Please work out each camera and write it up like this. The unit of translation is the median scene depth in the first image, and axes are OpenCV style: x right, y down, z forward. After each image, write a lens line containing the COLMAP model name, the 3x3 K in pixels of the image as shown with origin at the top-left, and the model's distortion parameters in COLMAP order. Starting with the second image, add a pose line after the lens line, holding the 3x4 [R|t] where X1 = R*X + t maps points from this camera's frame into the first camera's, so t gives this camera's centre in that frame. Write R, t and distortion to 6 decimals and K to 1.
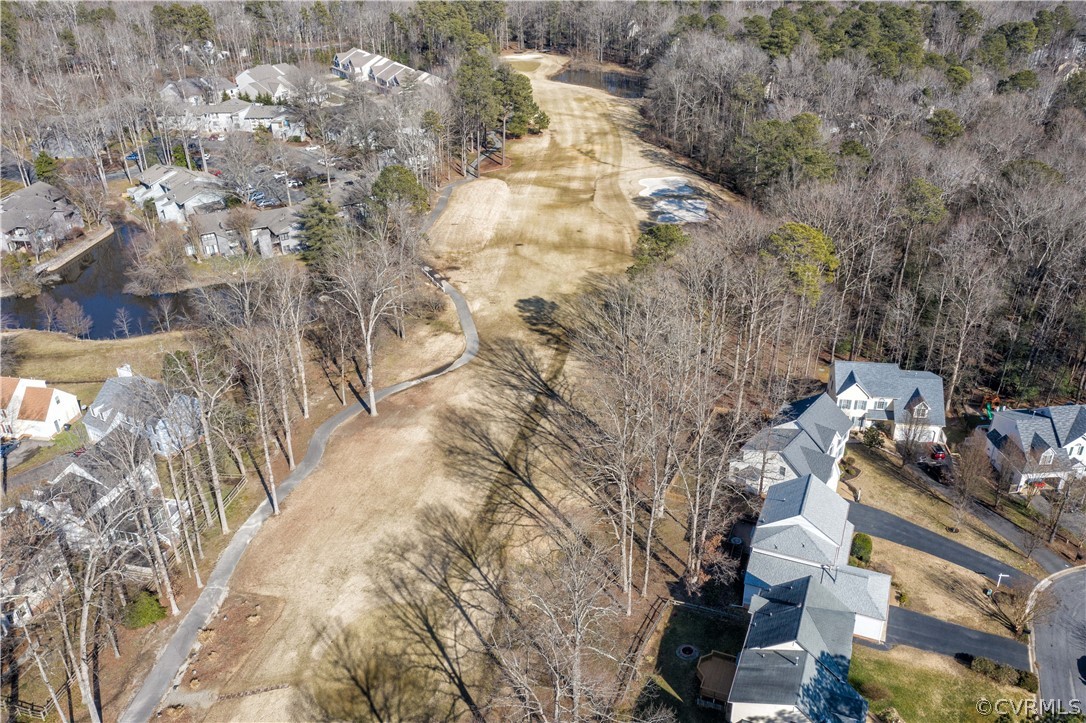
lens RADIAL K [[871.7, 0, 544.3], [0, 871.7, 364.7], [0, 0, 1]] dist [0.009316, 0.010729]
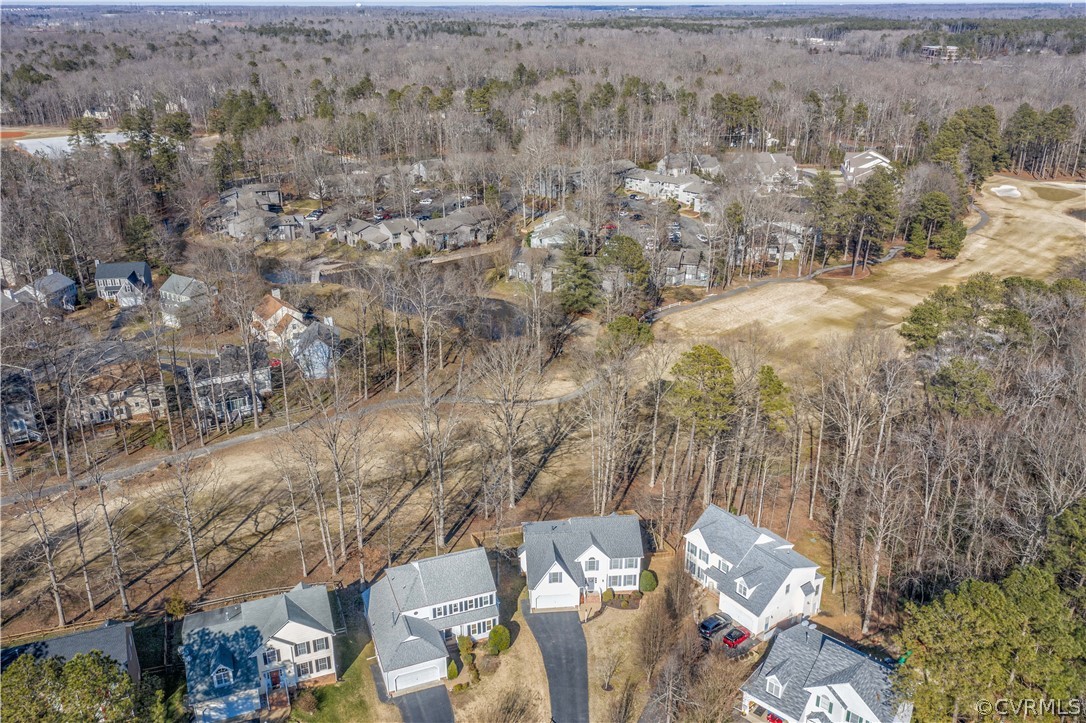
lens RADIAL K [[871.7, 0, 541.0], [0, 871.7, 360.7], [0, 0, 1]] dist [0.009316, 0.010729]
pose [[0.696223, 0.289647, -0.656794, 0.459995], [-0.354370, 0.934396, 0.036426, -0.068799], [0.624256, 0.207387, 0.753190, 0.100073]]
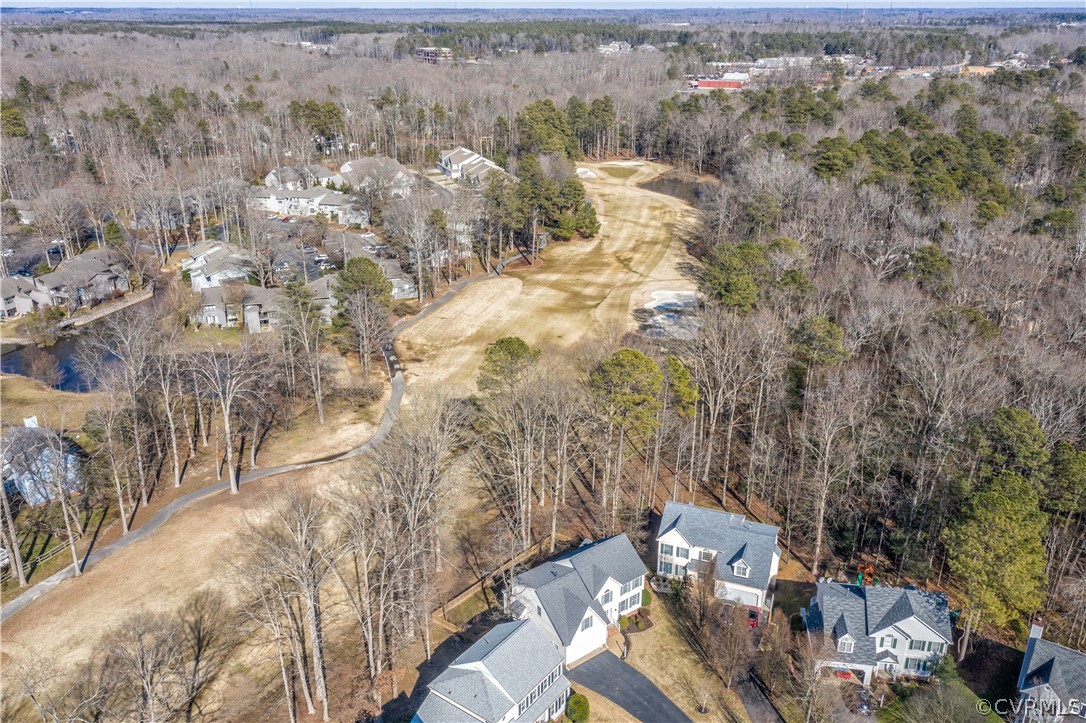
lens RADIAL K [[871.7, 0, 542.7], [0, 871.7, 364.7], [0, 0, 1]] dist [0.009316, 0.010729]
pose [[0.973470, 0.104194, -0.203714, 0.226844], [-0.125317, 0.987685, -0.093667, -0.026337], [0.191446, 0.116711, 0.974539, 0.033000]]
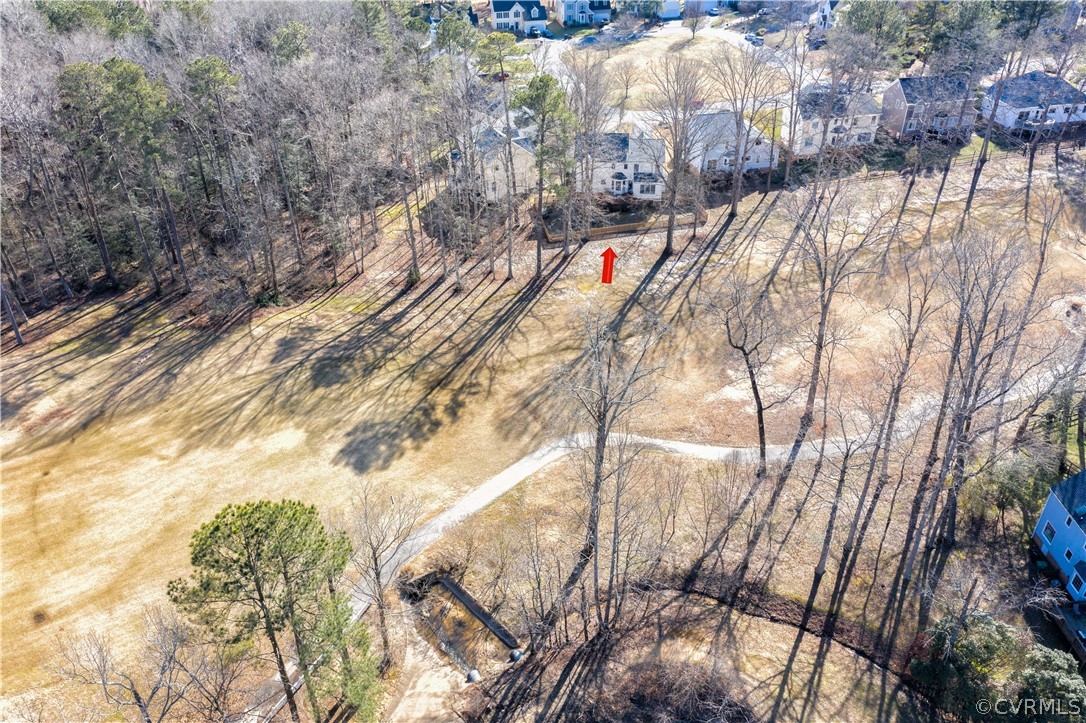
lens RADIAL K [[871.7, 0, 543.2], [0, 871.7, 361.0], [0, 0, 1]] dist [0.009316, 0.010729]
pose [[-0.551215, -0.479774, 0.682627, -0.361942], [0.403640, 0.562698, 0.721419, -0.387901], [-0.730231, 0.673192, -0.116511, 0.781482]]
